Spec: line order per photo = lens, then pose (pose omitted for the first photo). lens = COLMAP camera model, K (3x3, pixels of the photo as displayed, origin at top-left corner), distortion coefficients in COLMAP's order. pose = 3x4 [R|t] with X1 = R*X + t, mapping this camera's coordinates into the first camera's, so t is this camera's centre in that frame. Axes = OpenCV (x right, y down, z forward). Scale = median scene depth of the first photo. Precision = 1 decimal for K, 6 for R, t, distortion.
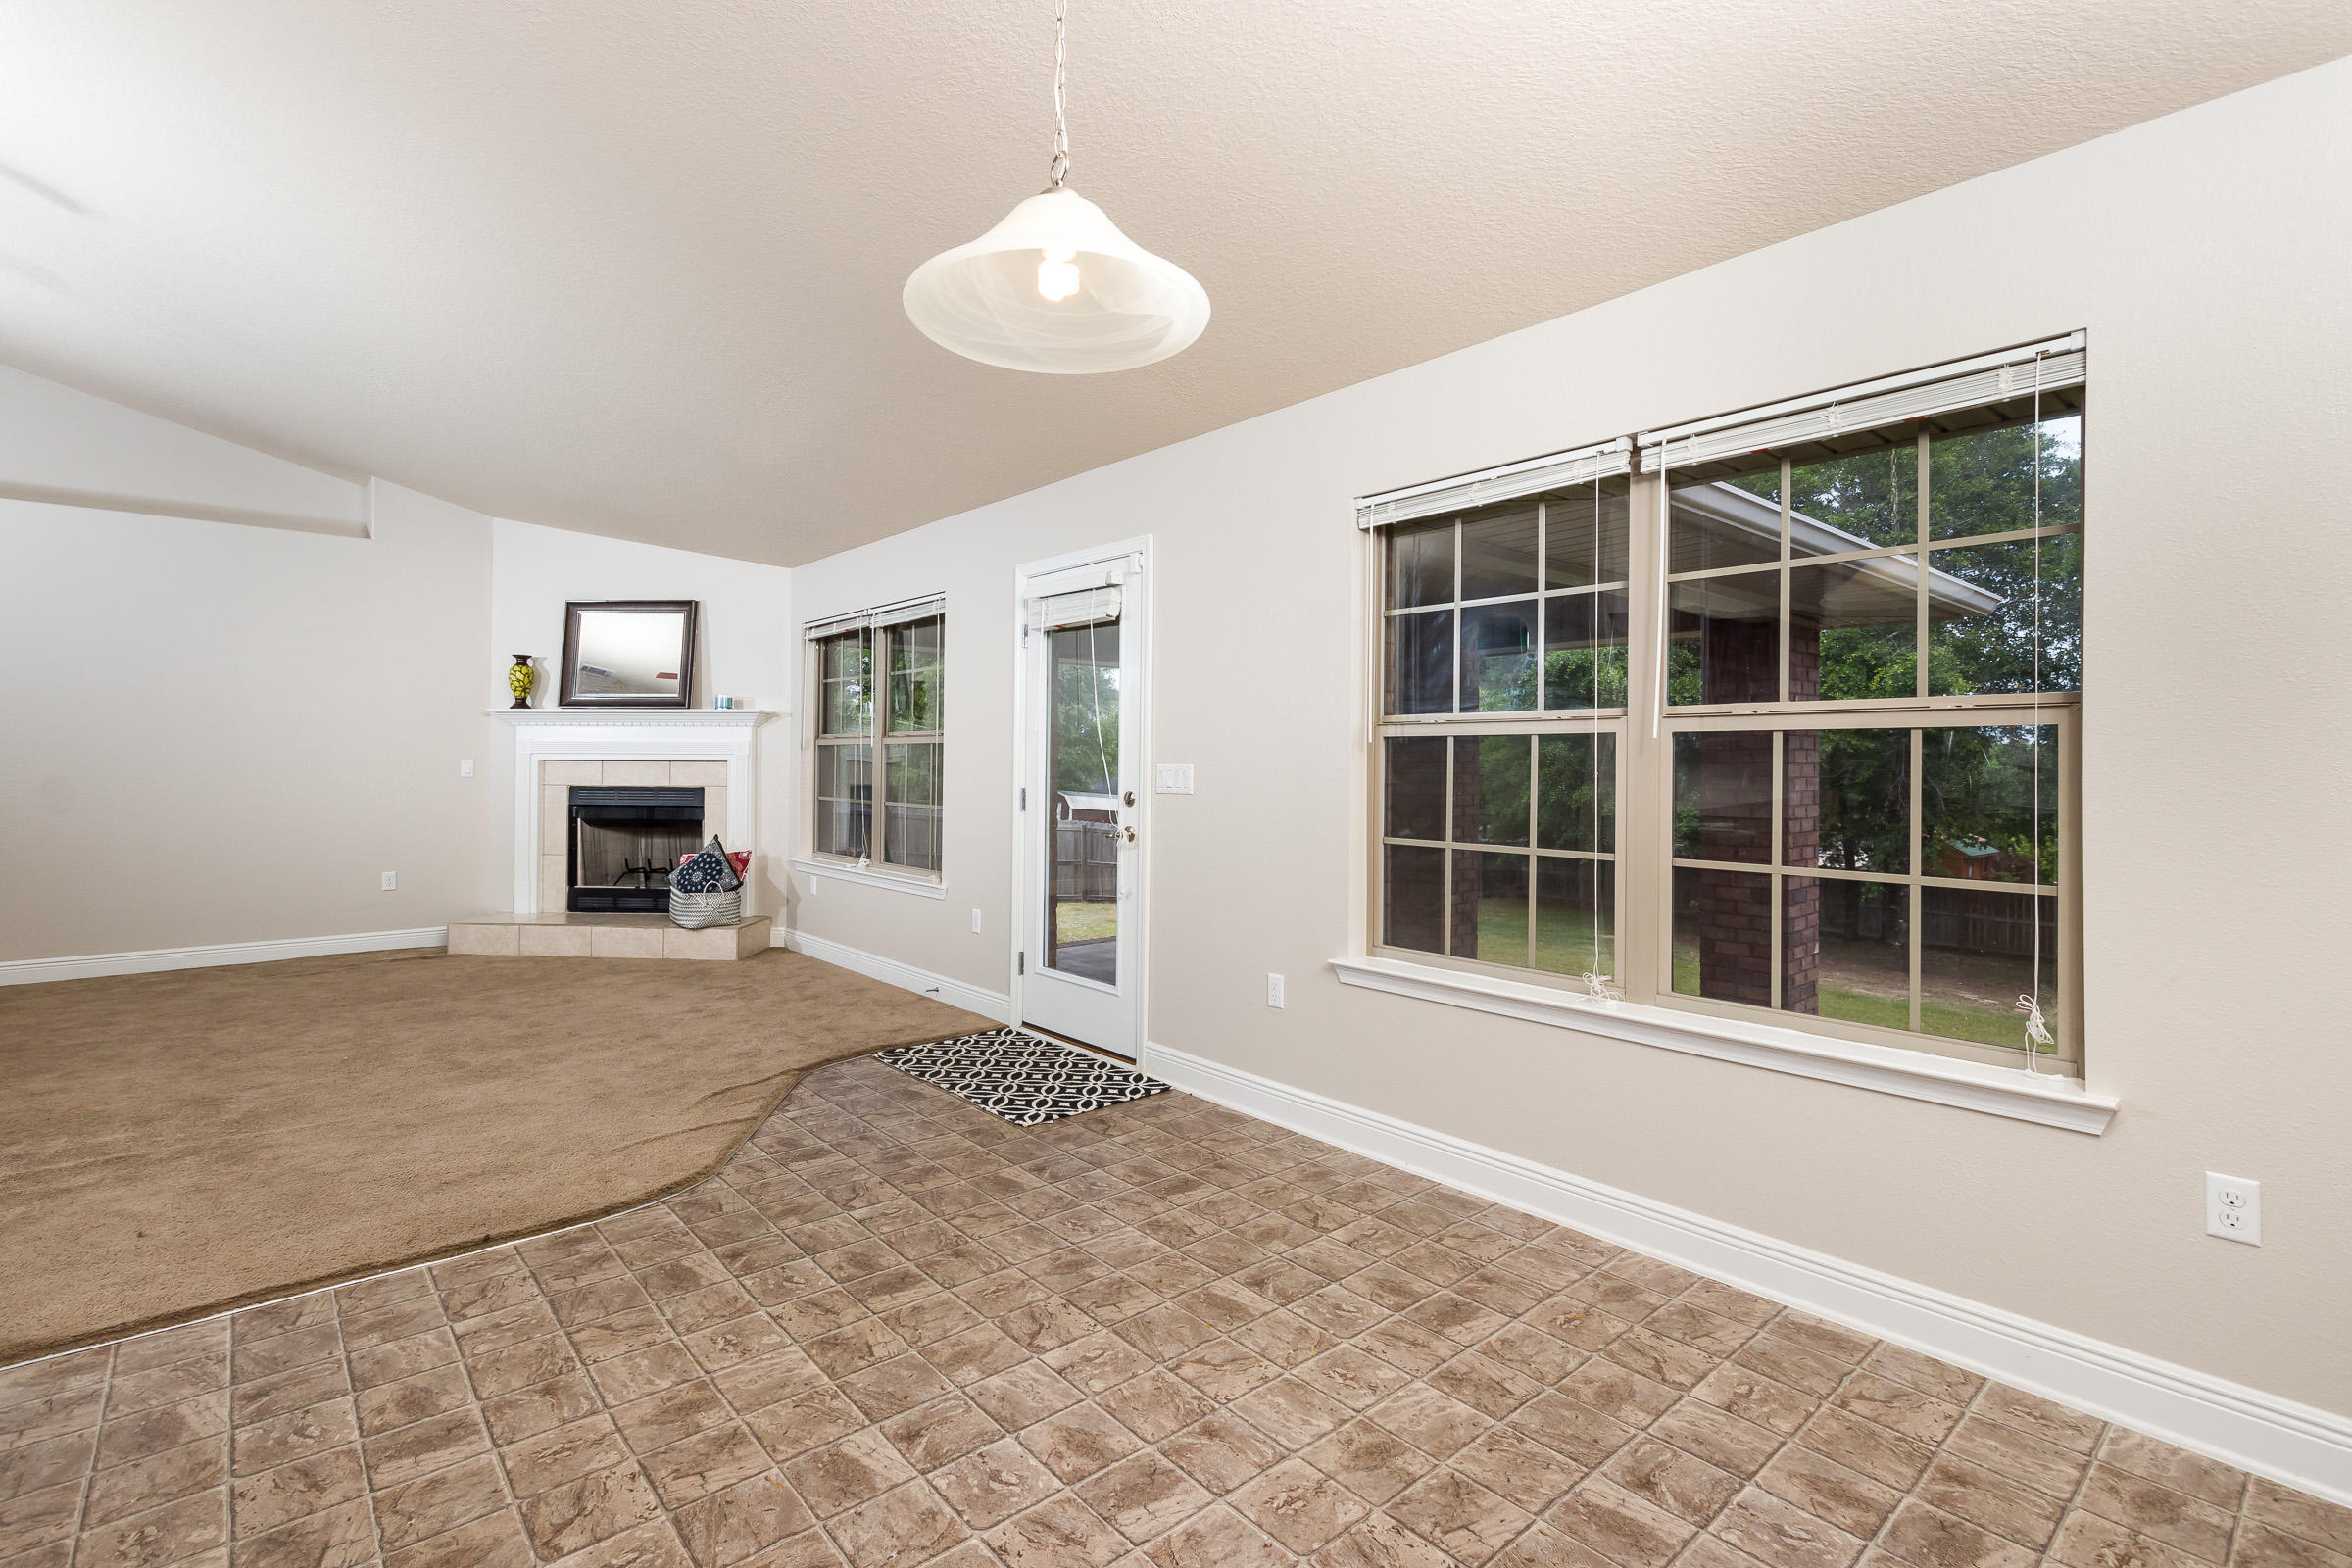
lens RADIAL K [[1096.2, 0, 1197.4], [0, 1096.2, 746.4], [0, 0, 1]] dist [0.003486, -0.001006]
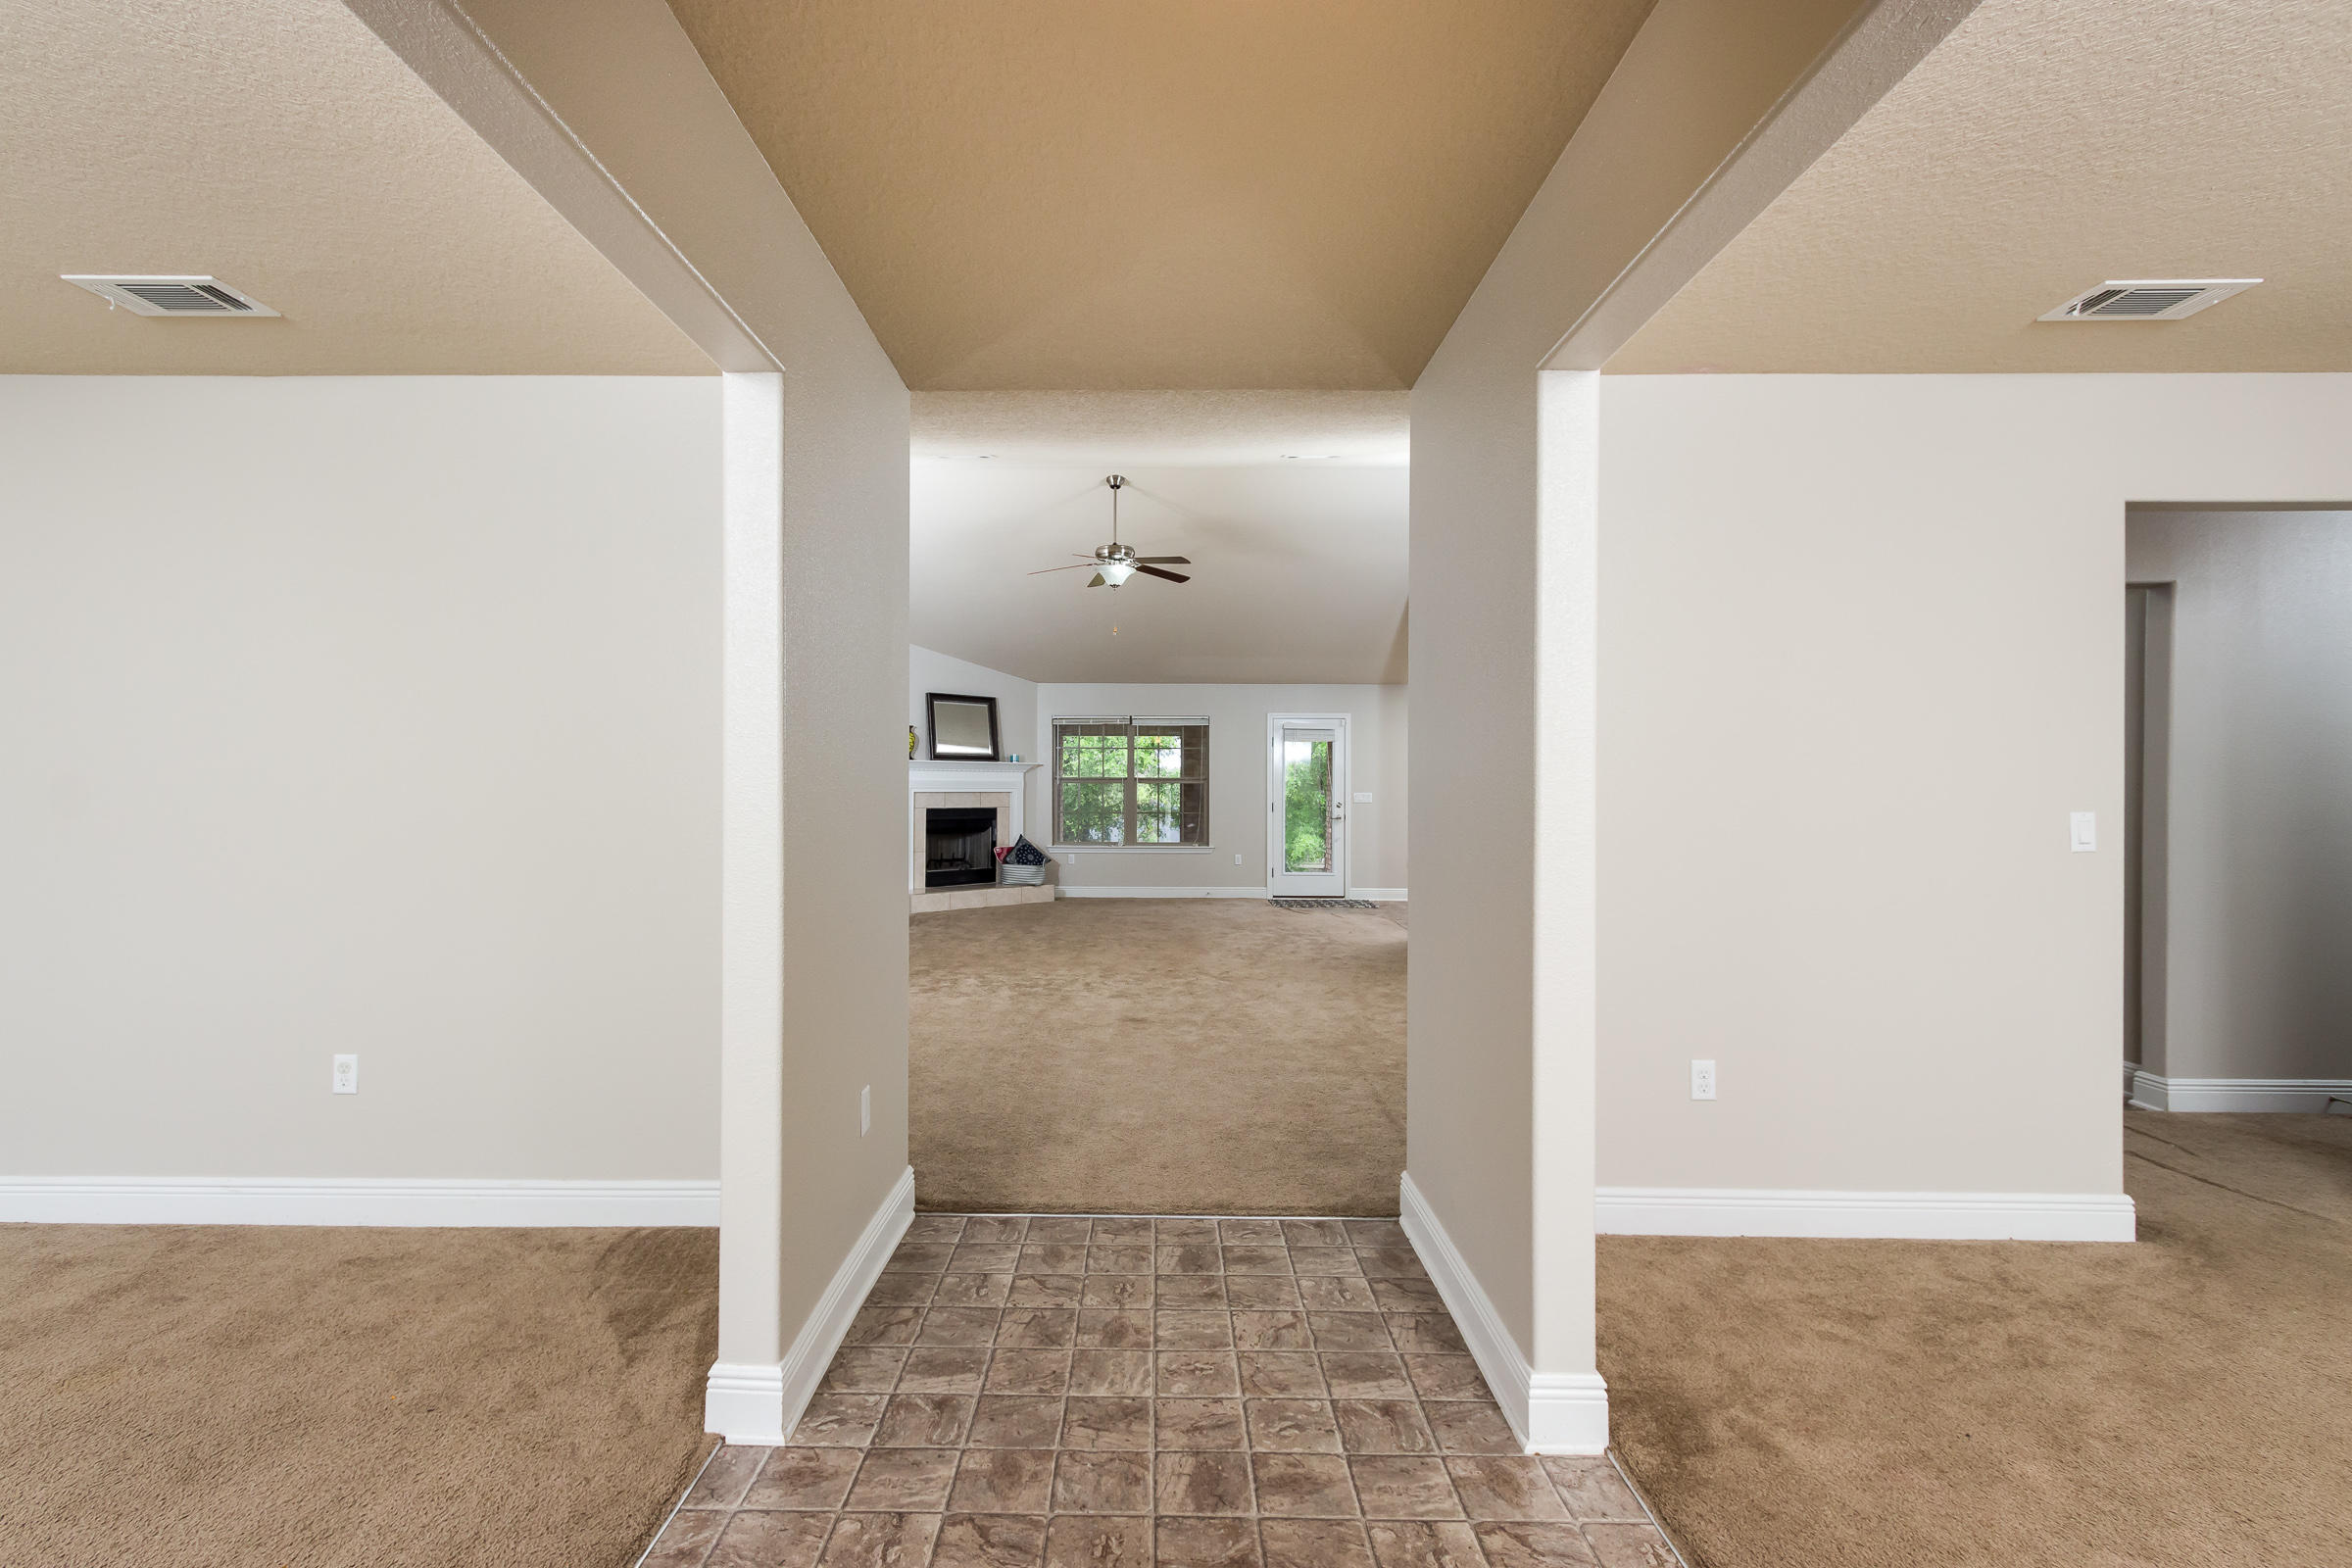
lens RADIAL K [[1096.2, 0, 1178.2], [0, 1096.2, 788.7], [0, 0, 1]] dist [0.003486, -0.001006]
pose [[0.622246, -0.004226, 0.782811, -1.663531], [-0.009653, 0.999868, 0.013071, -0.017759], [-0.782763, -0.015689, 0.622123, -0.285934]]
